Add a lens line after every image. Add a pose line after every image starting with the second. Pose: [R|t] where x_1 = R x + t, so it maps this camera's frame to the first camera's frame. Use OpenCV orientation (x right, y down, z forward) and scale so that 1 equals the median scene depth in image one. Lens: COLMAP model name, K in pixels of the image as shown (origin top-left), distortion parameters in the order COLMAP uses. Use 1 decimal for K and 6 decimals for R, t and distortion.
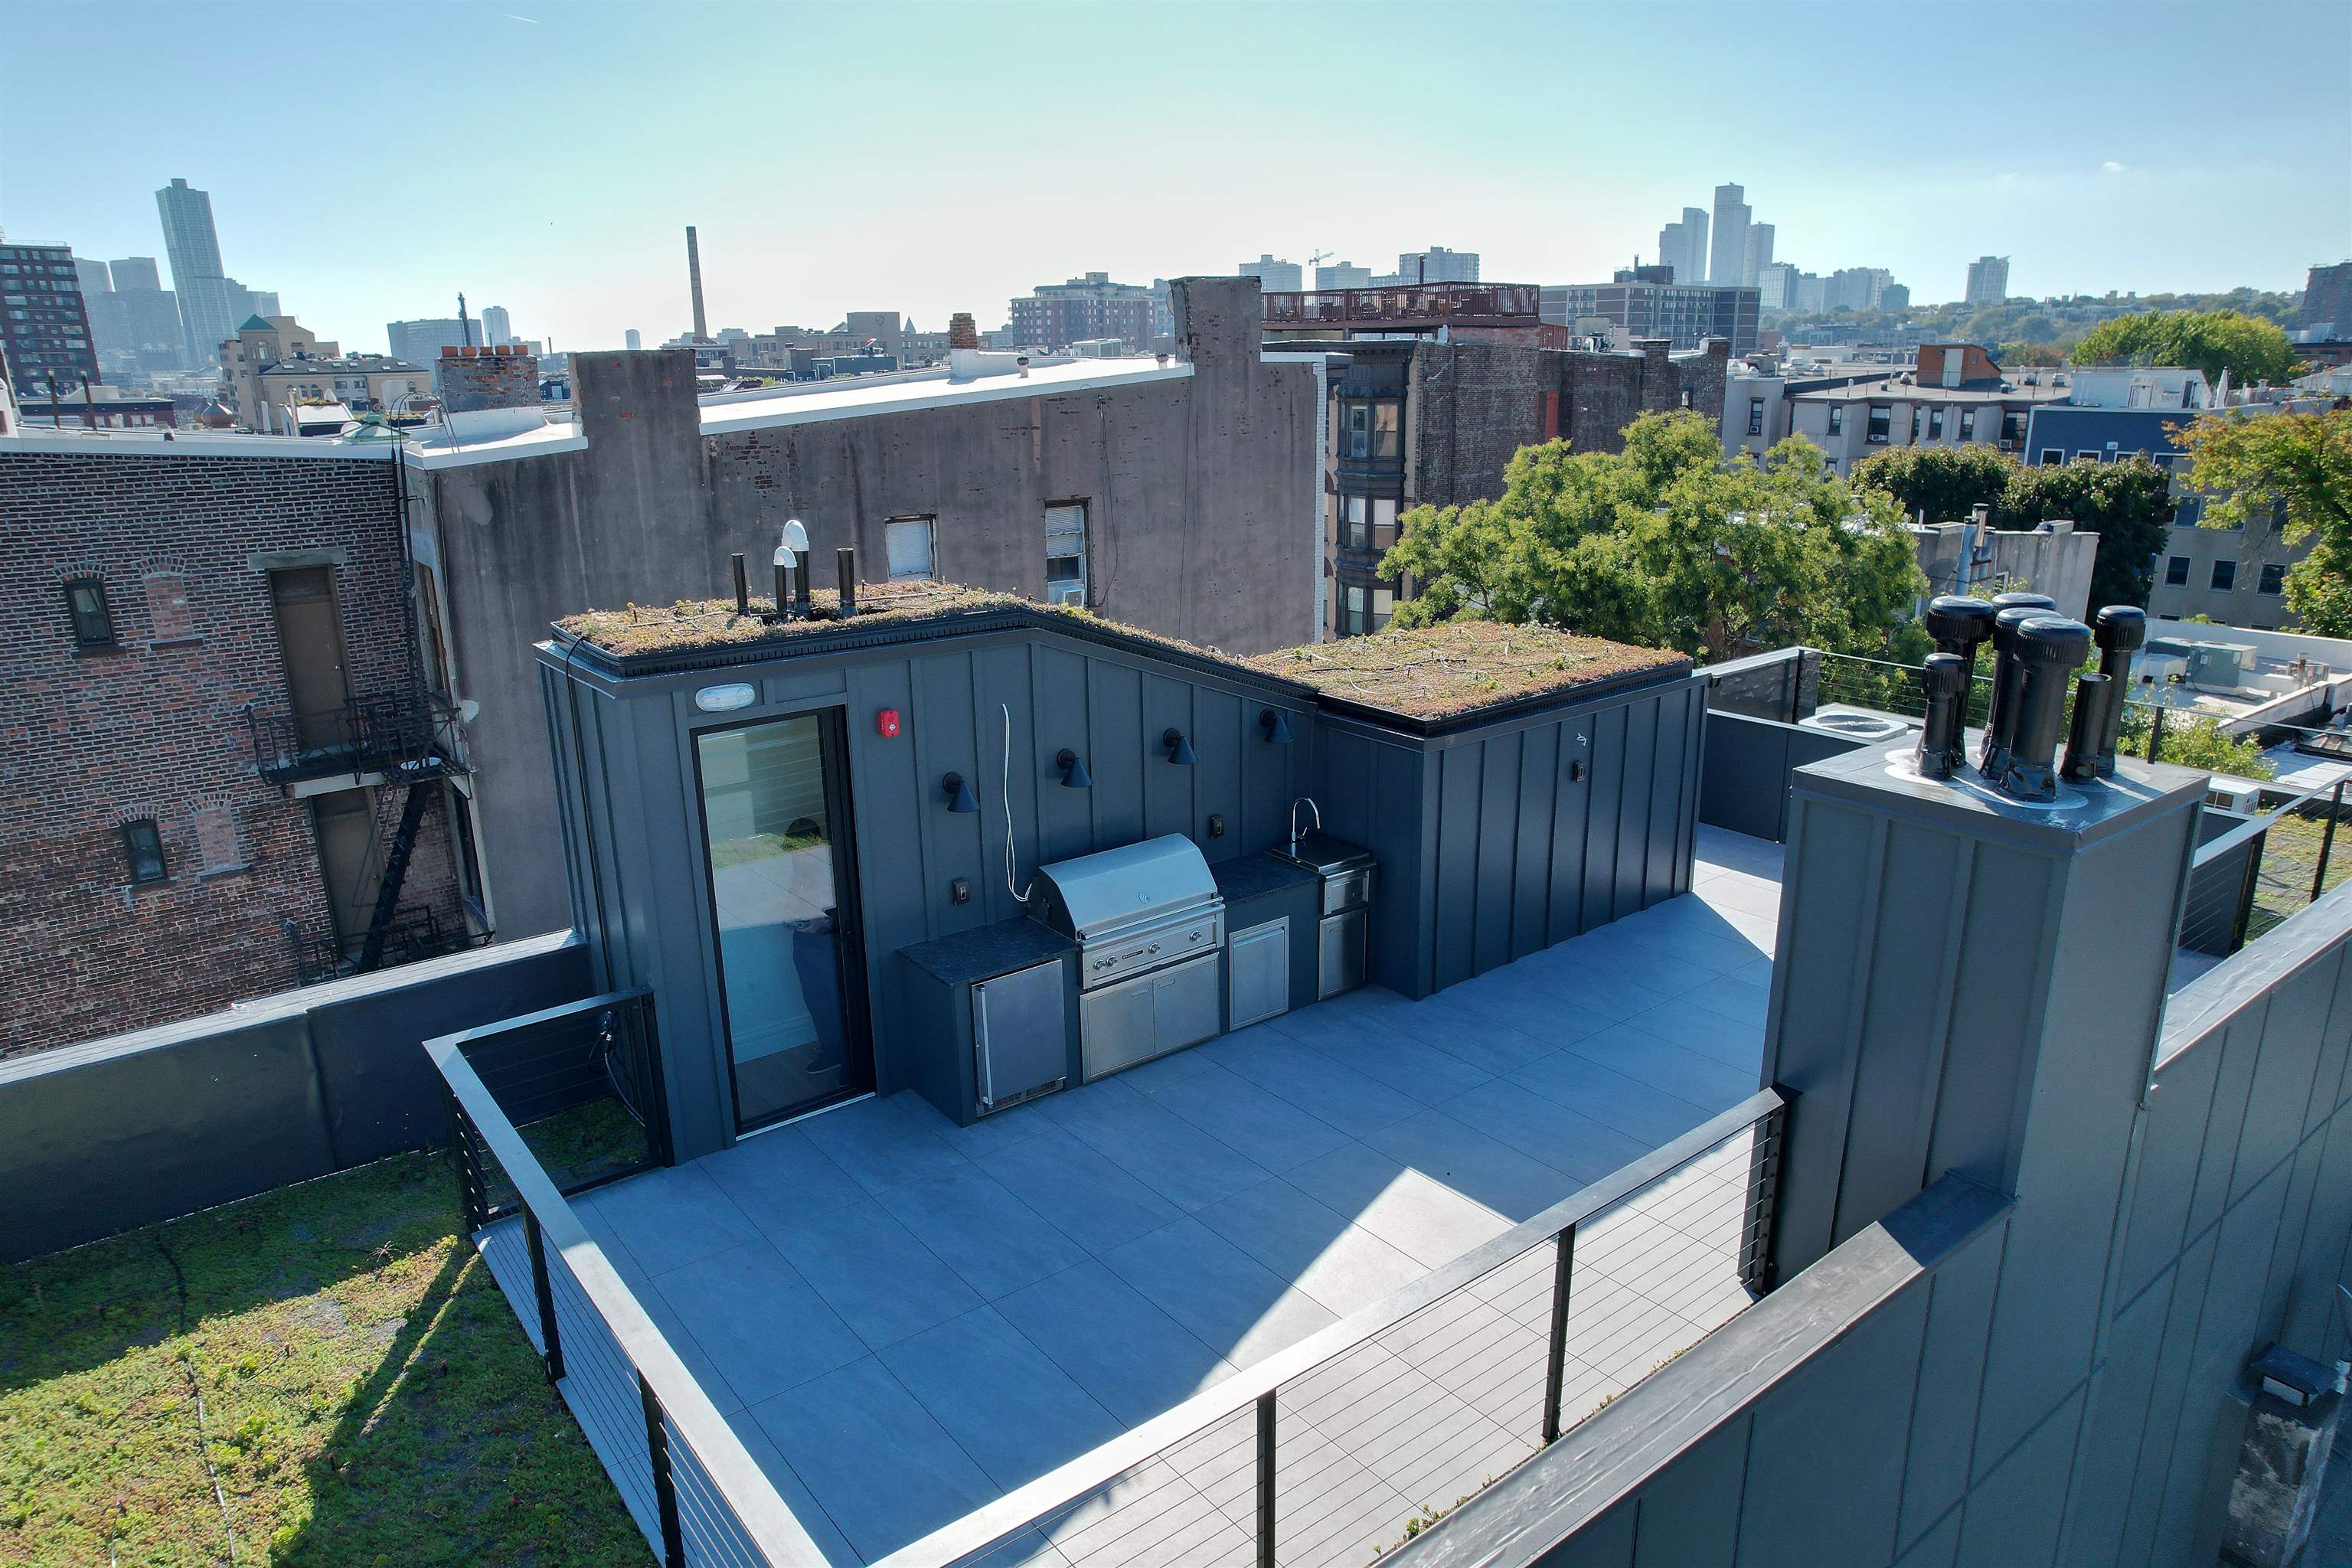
lens RADIAL K [[1516.0, 0, 1184.7], [0, 1516.0, 794.6], [0, 0, 1]] dist [-0.097608, 0.085018]
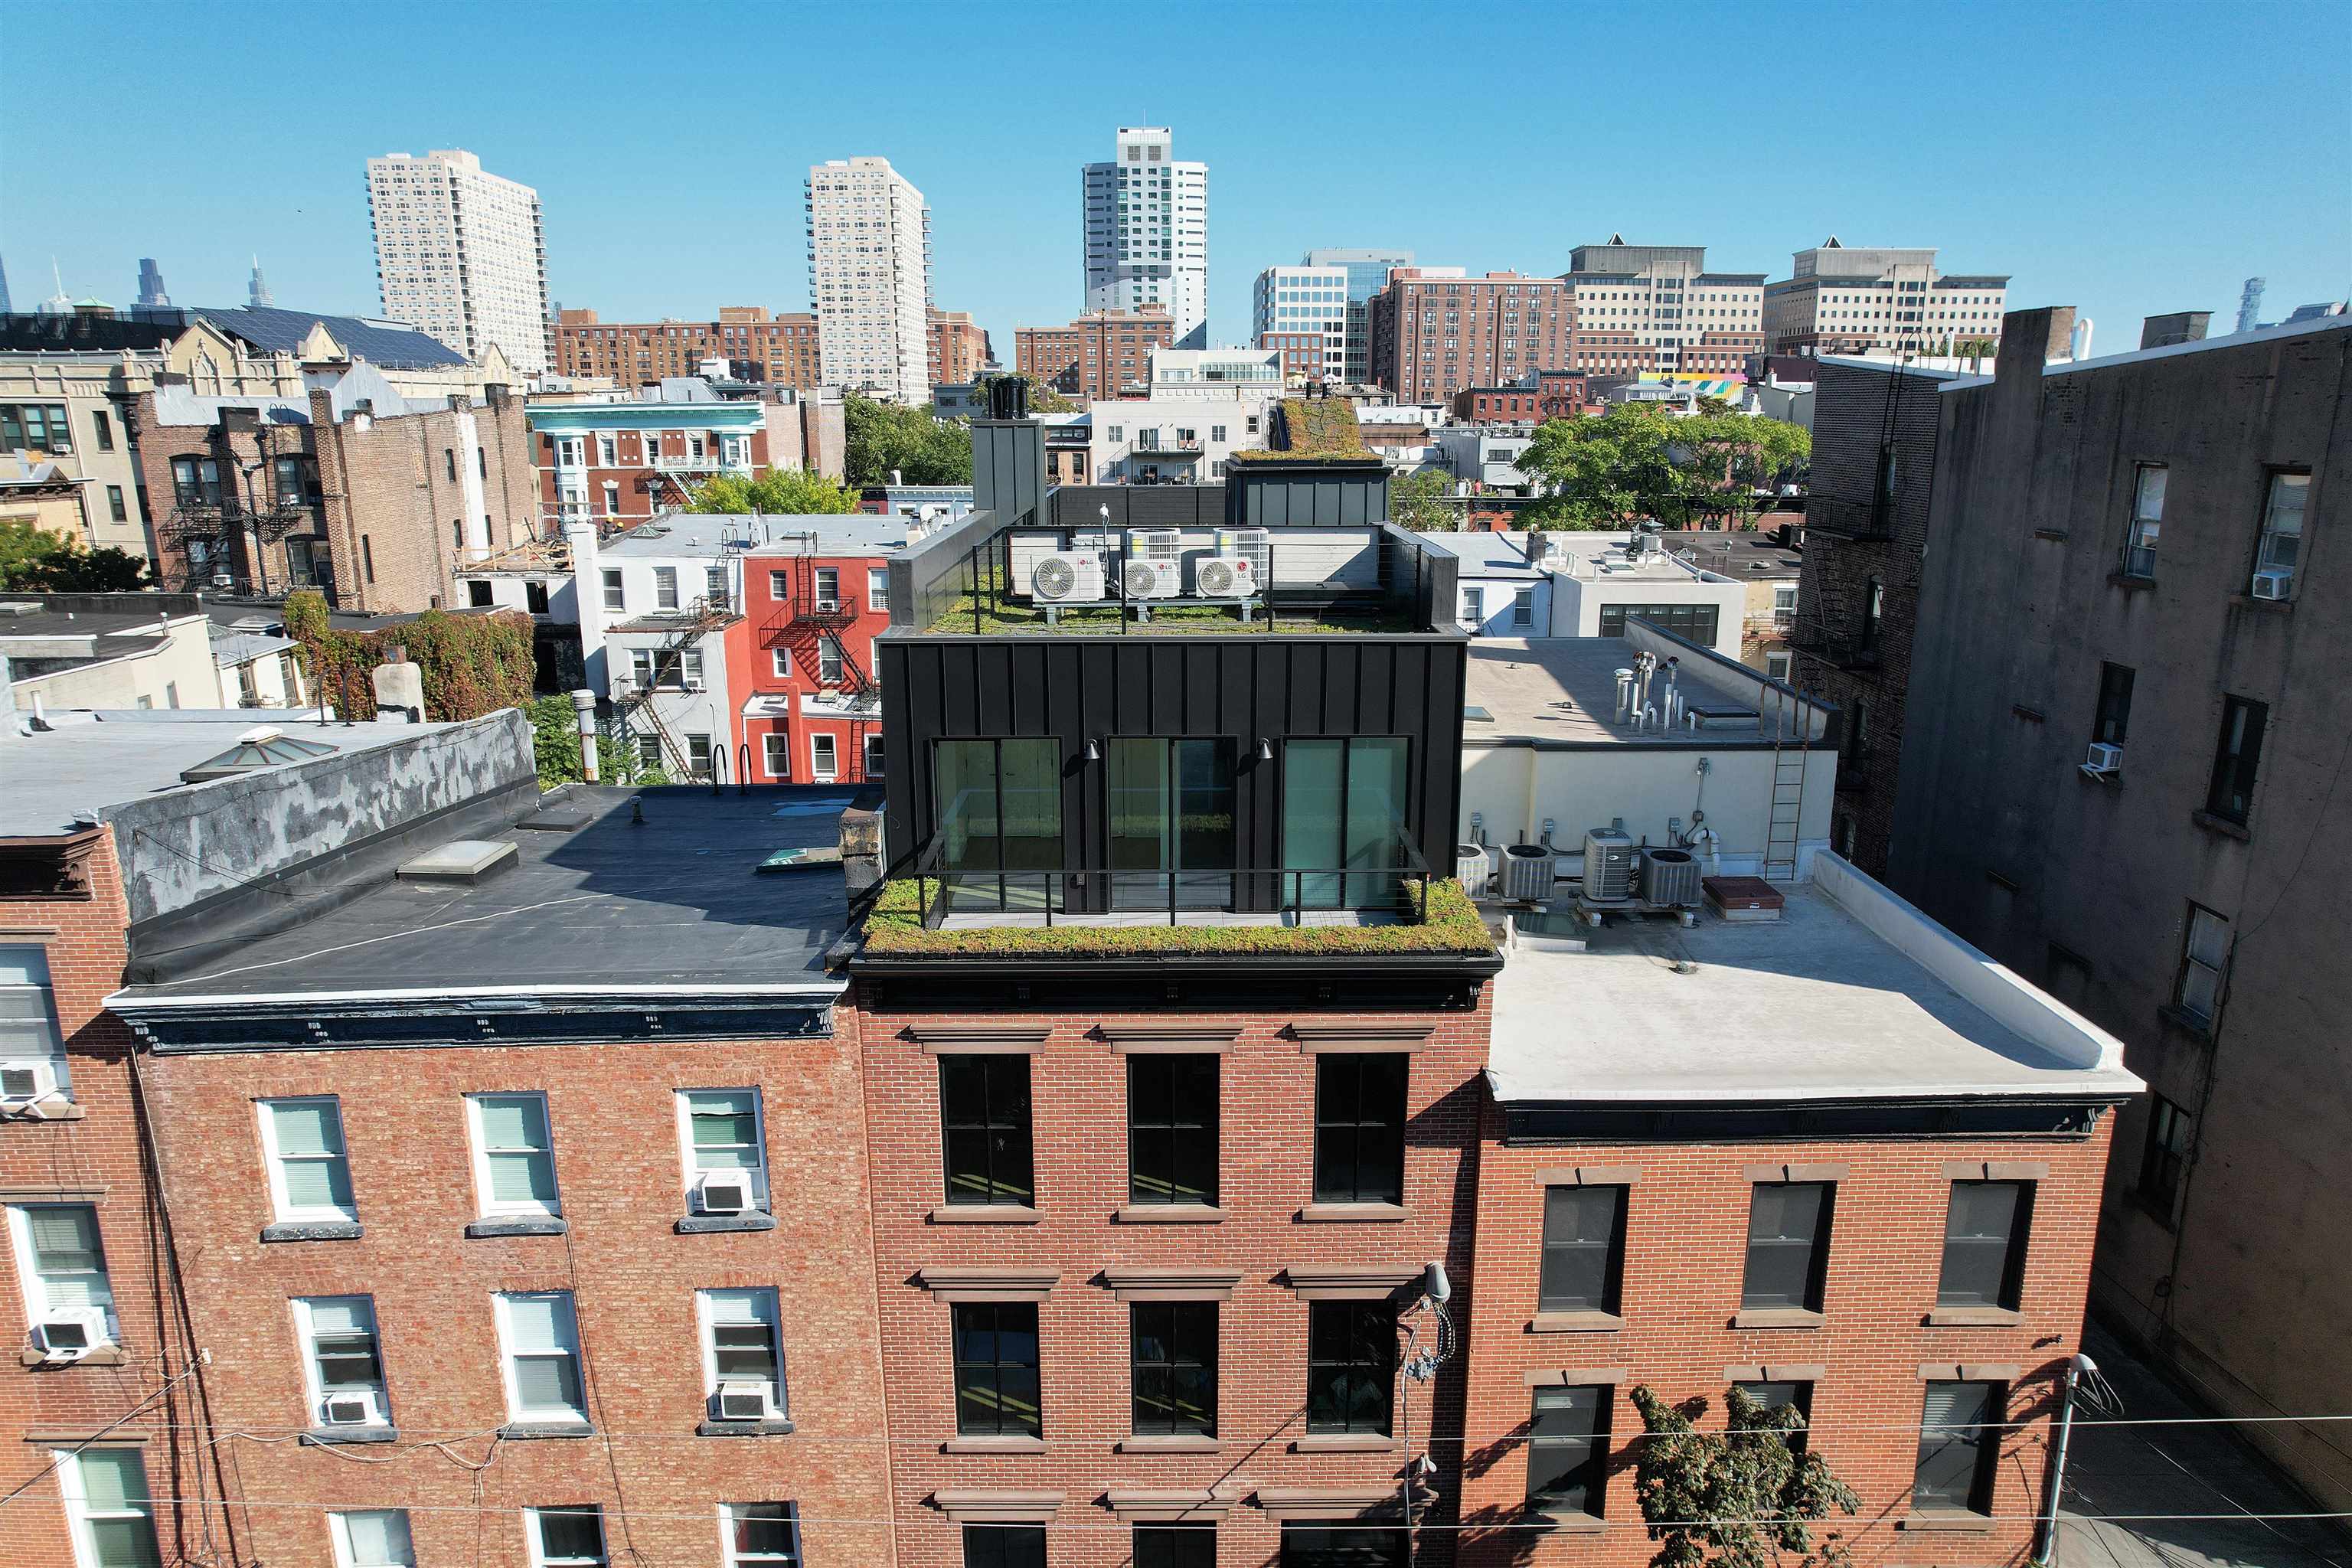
lens RADIAL K [[1516.0, 0, 1184.7], [0, 1516.0, 794.6], [0, 0, 1]] dist [-0.097608, 0.085018]
pose [[-0.605403, 0.213130, -0.766853, 1.158443], [-0.210899, 0.886085, 0.412765, -0.293182], [0.767469, 0.411617, -0.491490, 1.220475]]
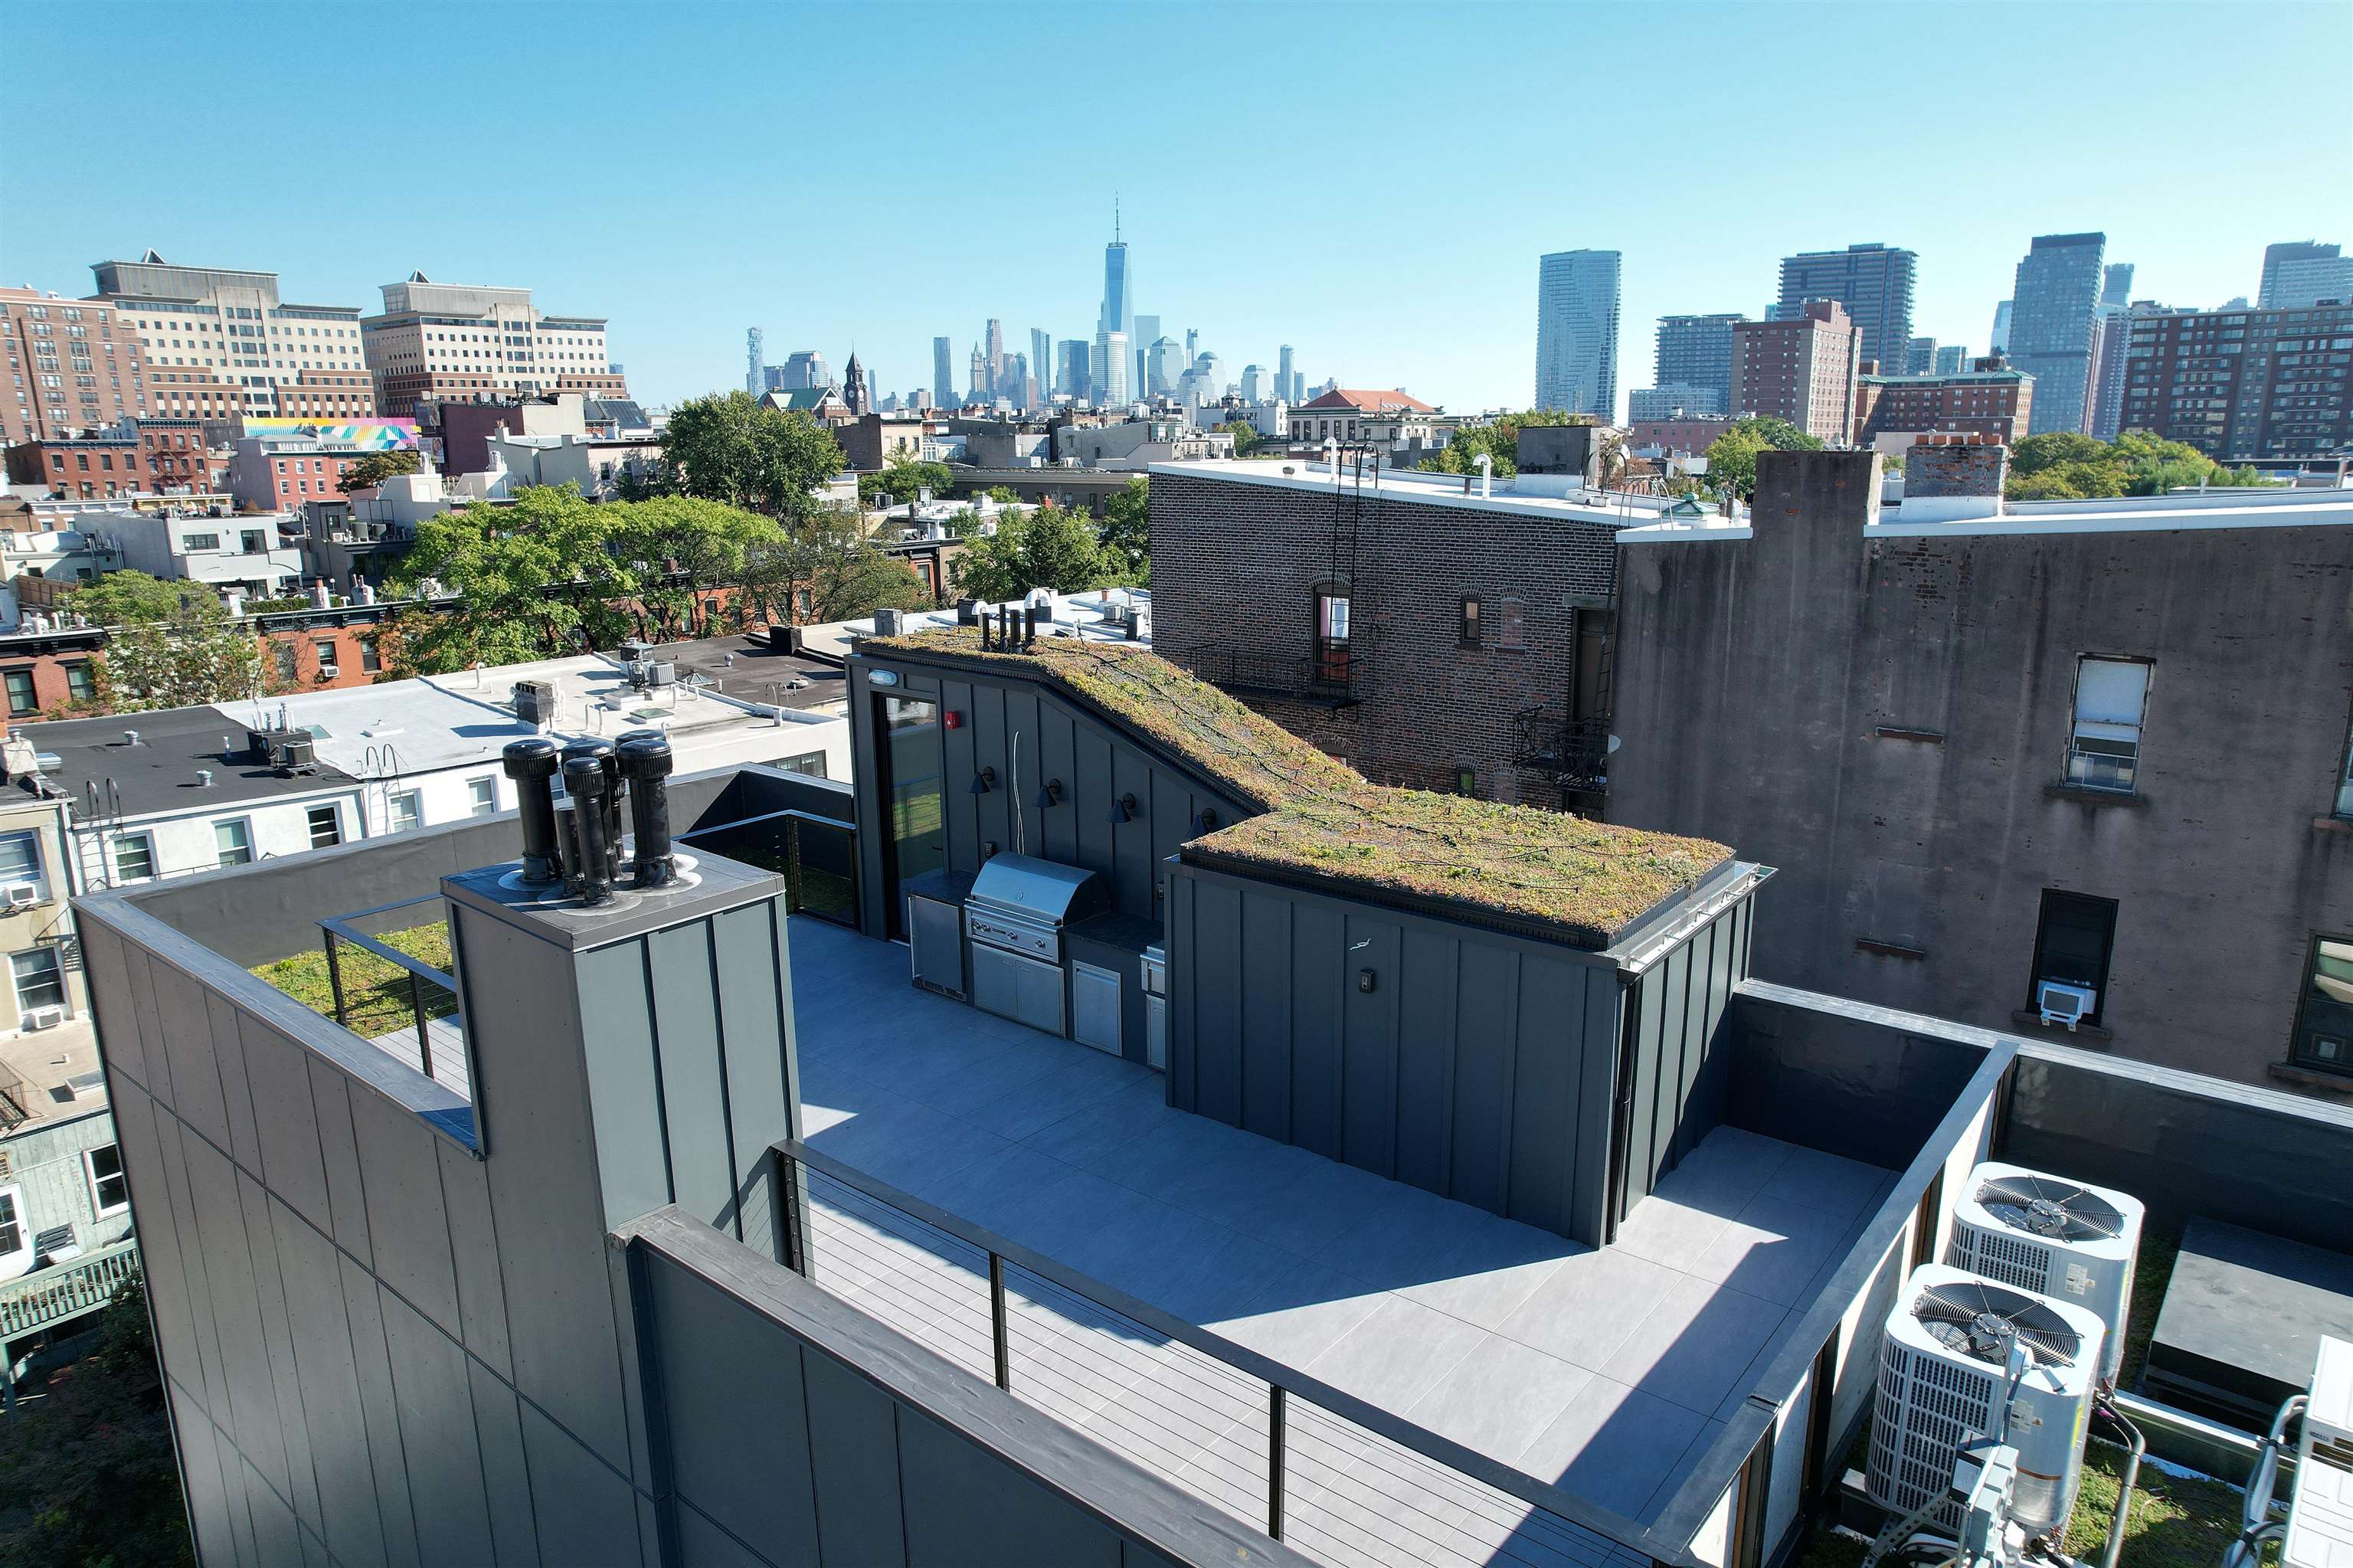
lens RADIAL K [[1516.7, 0, 1185.2], [0, 1516.7, 794.6], [0, 0, 1]] dist [-0.097608, 0.085018]
pose [[0.222096, 0.237807, -0.945580, 0.565189], [-0.268110, 0.947311, 0.175269, -0.132138], [0.937438, 0.214592, 0.274153, 0.344744]]
